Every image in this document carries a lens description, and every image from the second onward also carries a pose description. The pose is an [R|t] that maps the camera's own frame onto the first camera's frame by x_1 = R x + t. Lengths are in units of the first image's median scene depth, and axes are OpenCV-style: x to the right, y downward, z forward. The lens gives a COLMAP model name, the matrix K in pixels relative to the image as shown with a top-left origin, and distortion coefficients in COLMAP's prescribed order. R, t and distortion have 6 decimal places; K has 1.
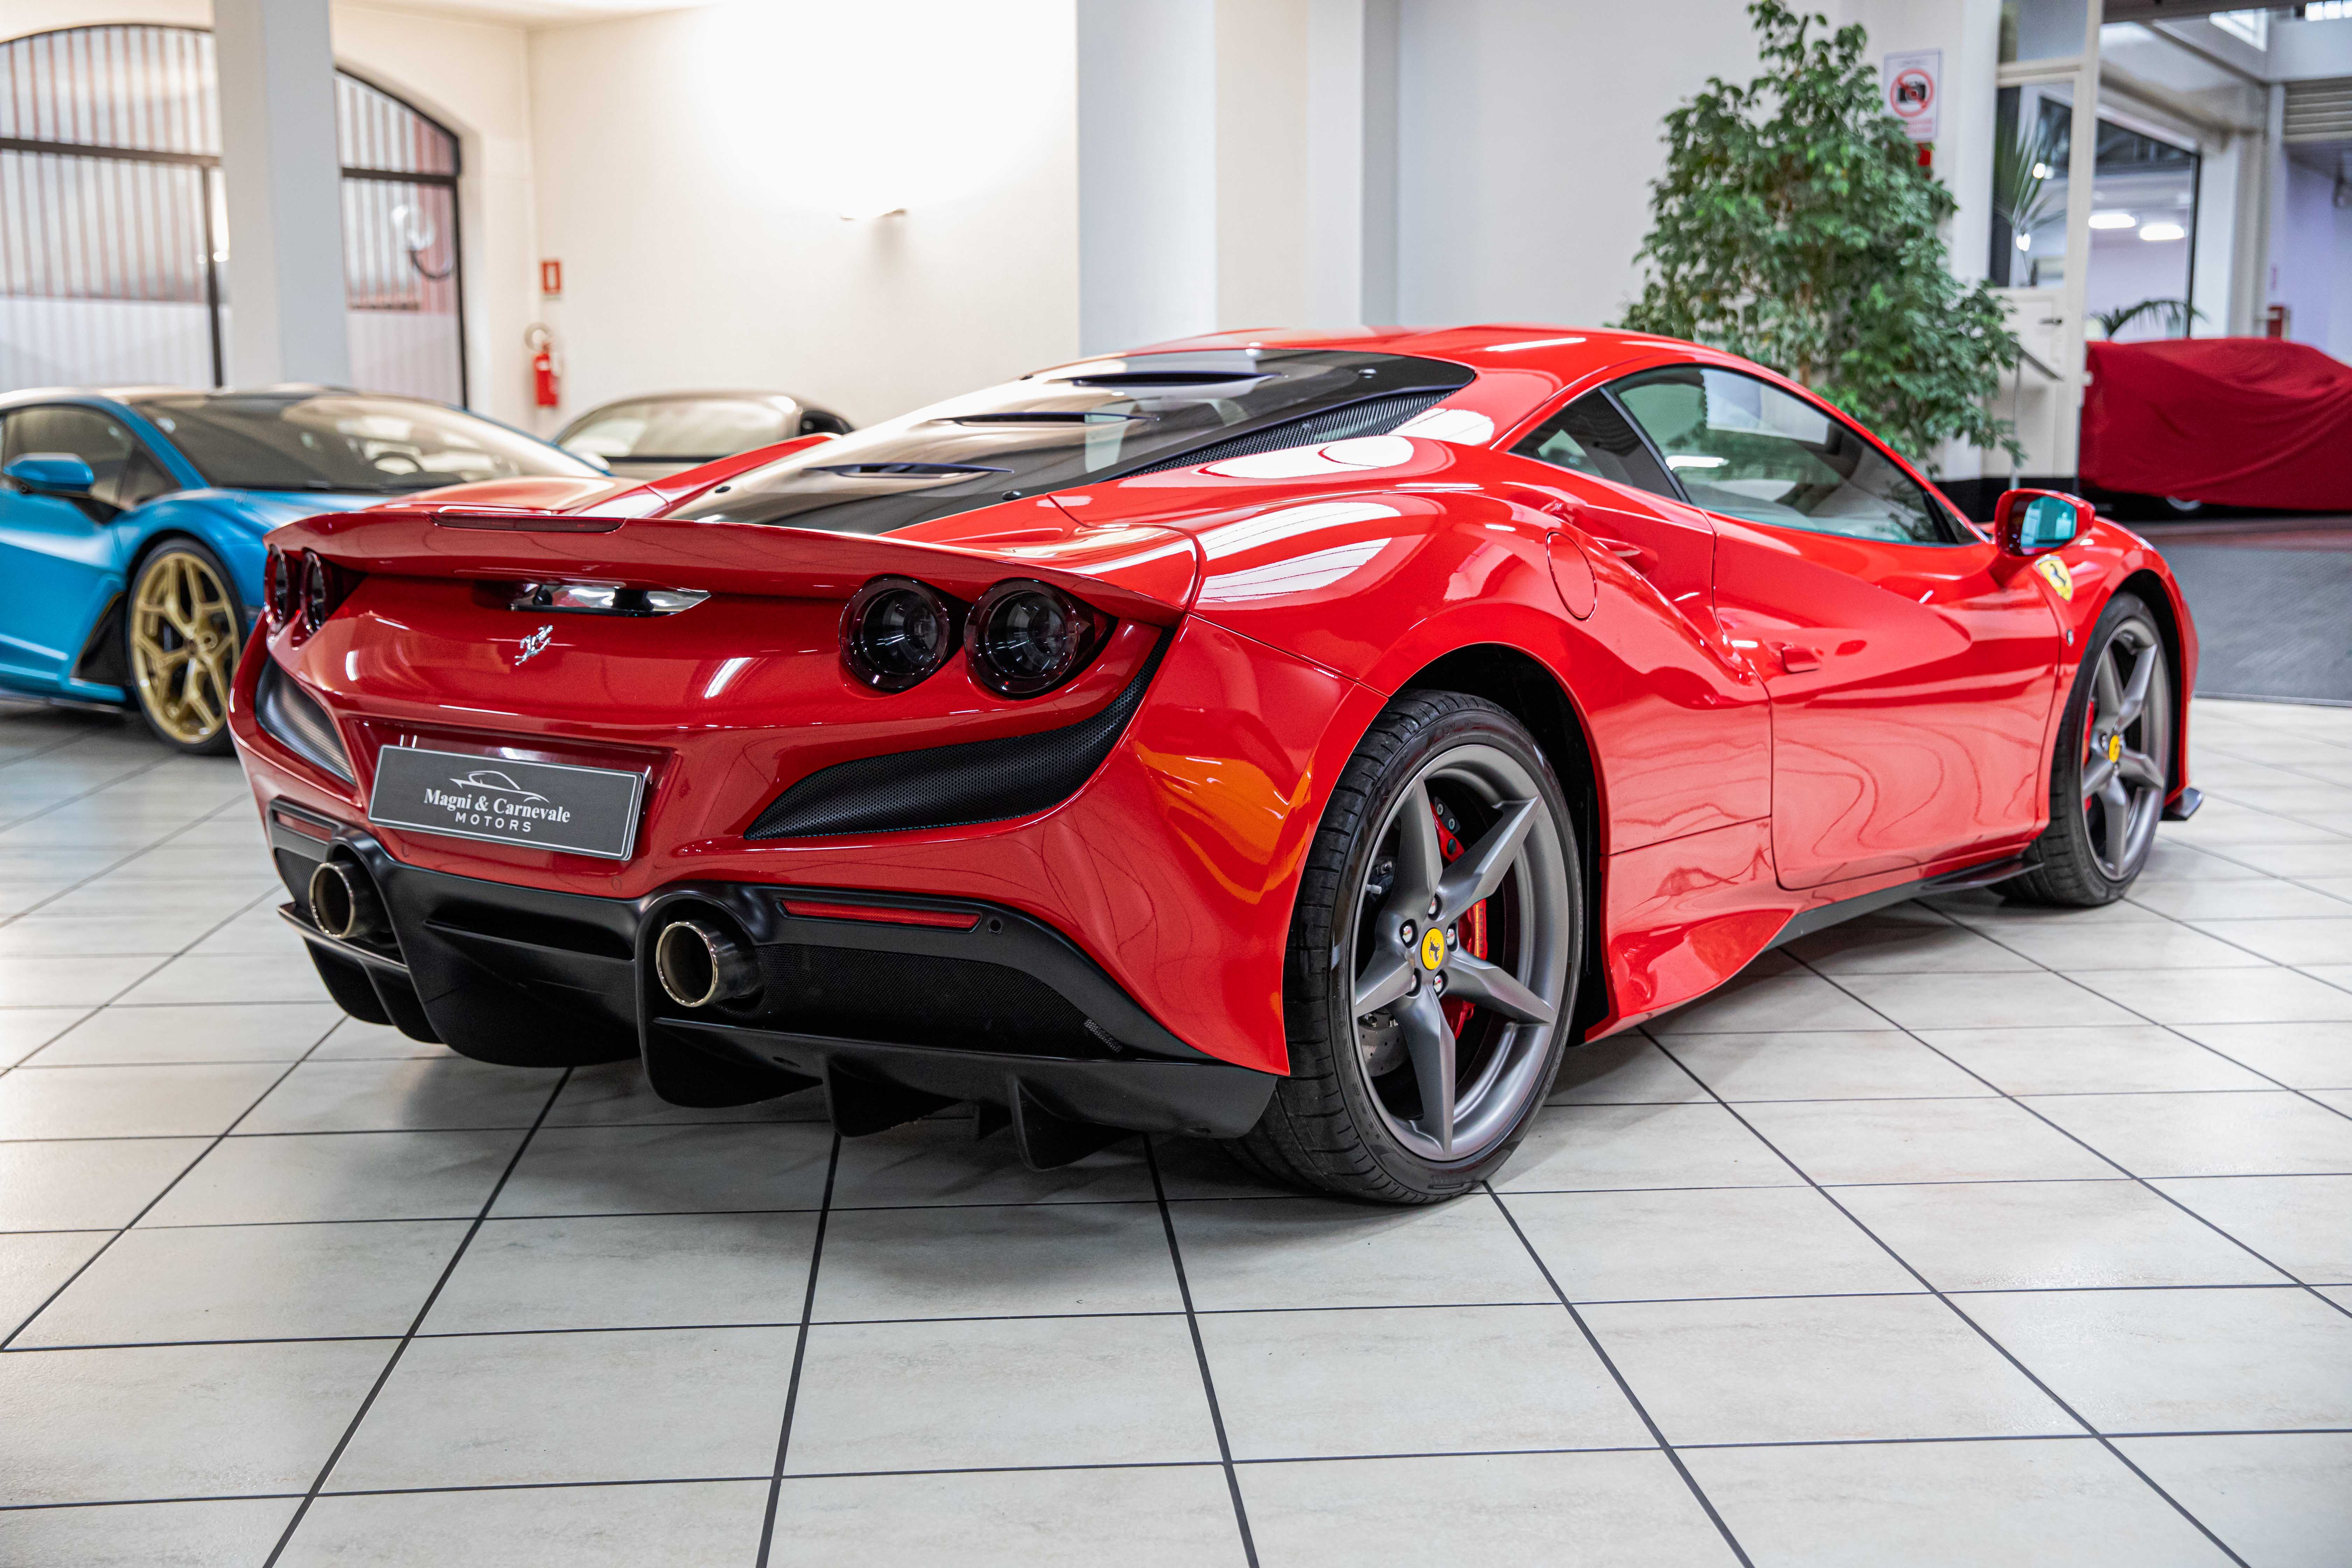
lens RADIAL K [[2634.0, 0, 1176.0], [0, 2634.0, 784.0], [0, 0, 1]] dist [-0.000017, -0.019924]
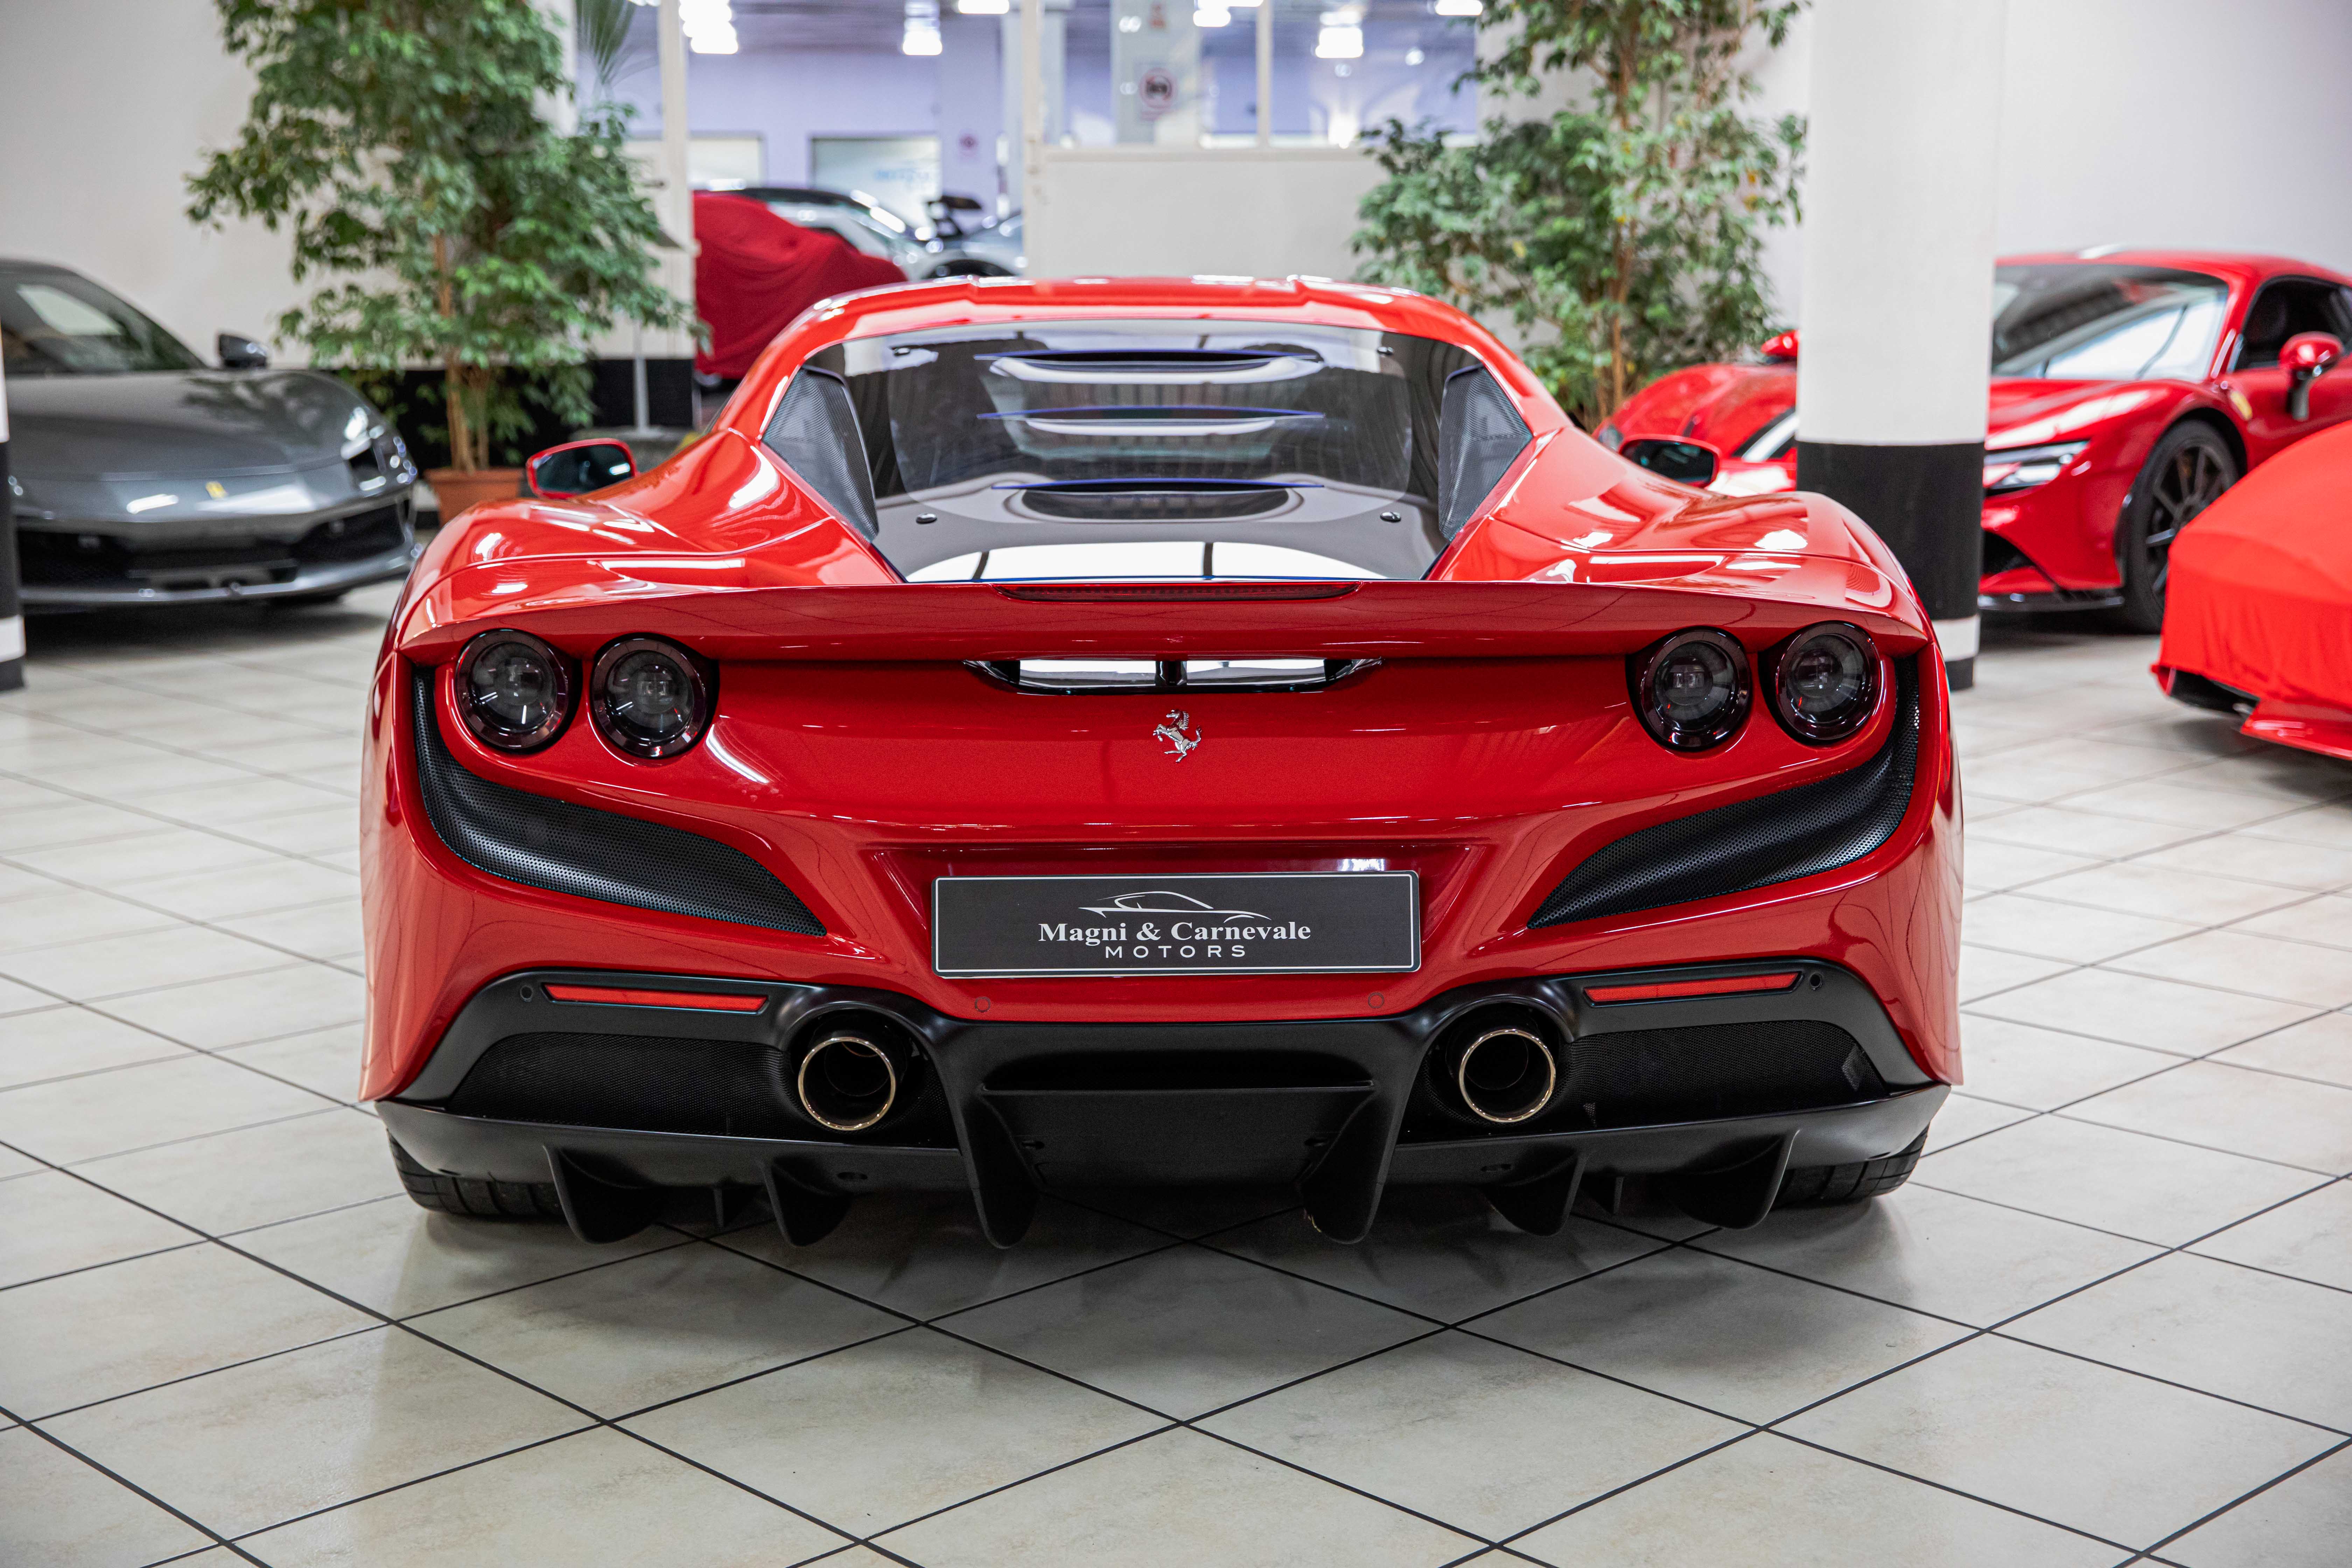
lens RADIAL K [[3137.7, 0, 1172.3], [0, 3137.7, 746.5], [0, 0, 1]] dist [0.079901, 0.026970]
pose [[0.768651, -0.100998, 0.631645, -0.881173], [0.086235, 0.994803, 0.054126, -0.104343], [-0.633830, 0.012865, 0.773366, 0.225132]]
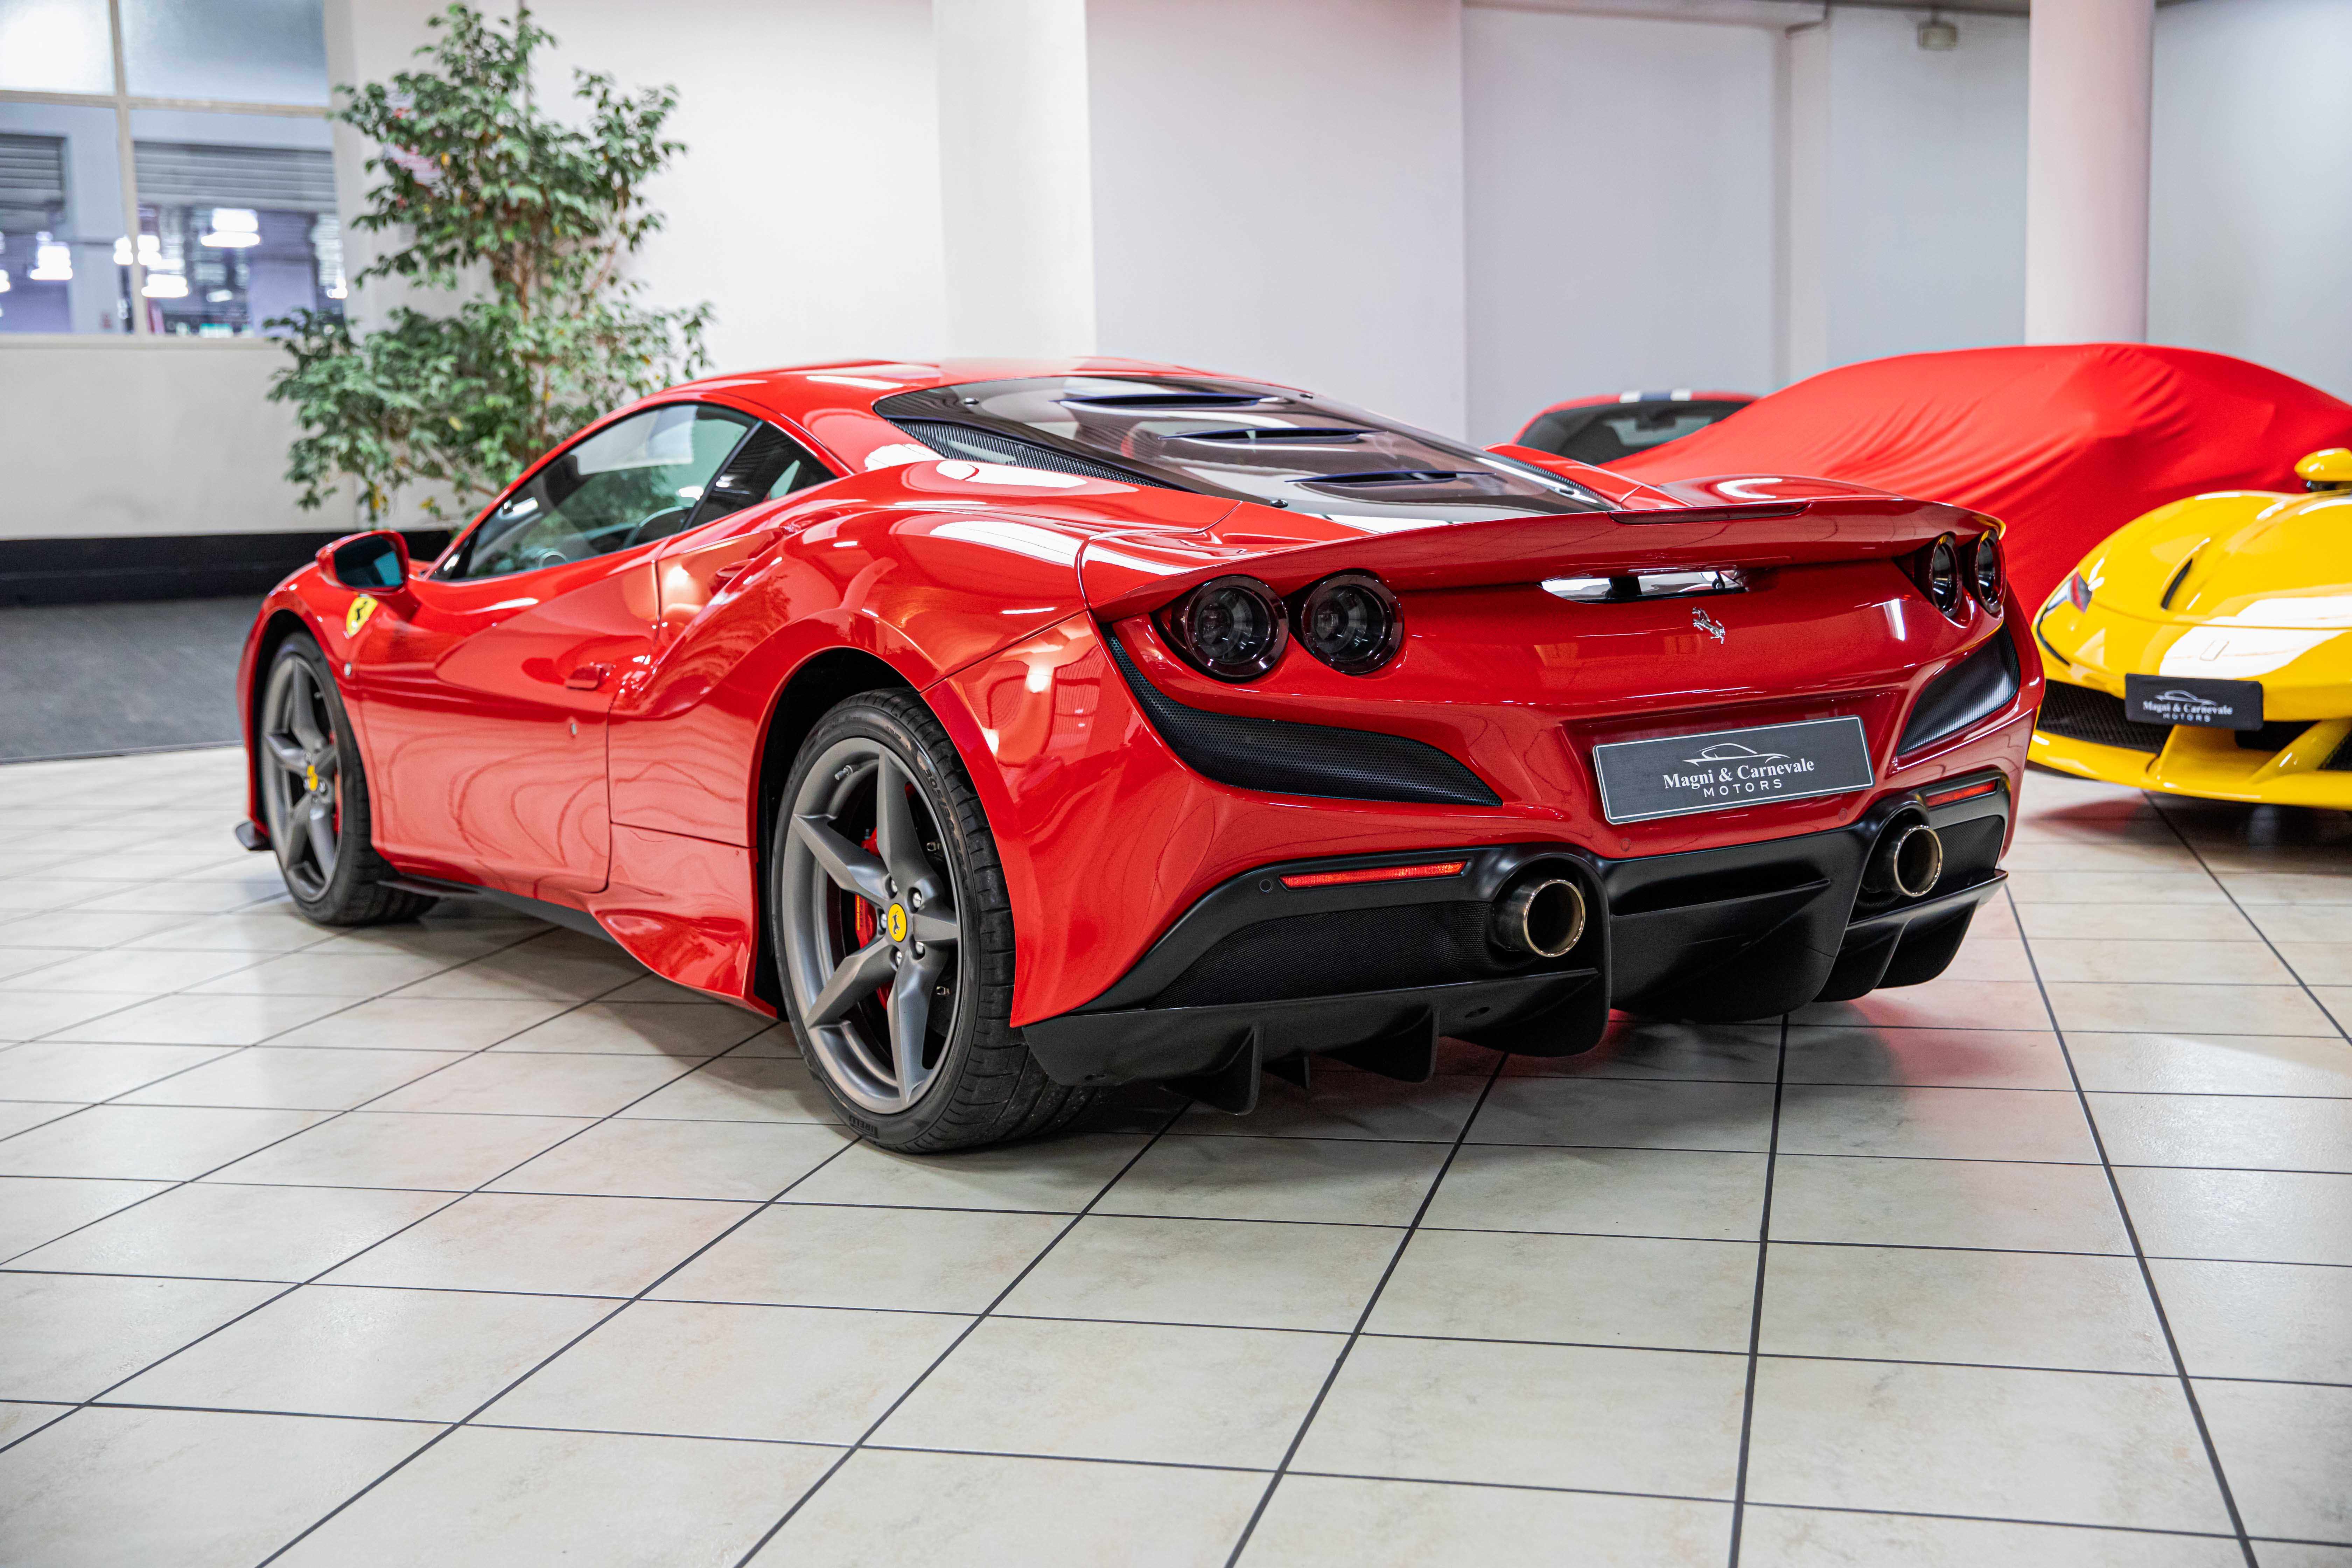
lens RADIAL K [[2799.0, 0, 1176.0], [0, 2799.0, 784.0], [0, 0, 1]] dist [0.035477, 0.026008]
pose [[0.304126, -0.118496, 0.945233, -1.415715], [0.156758, 0.984933, 0.073037, -0.107727], [-0.939646, 0.125960, 0.318119, 0.847926]]
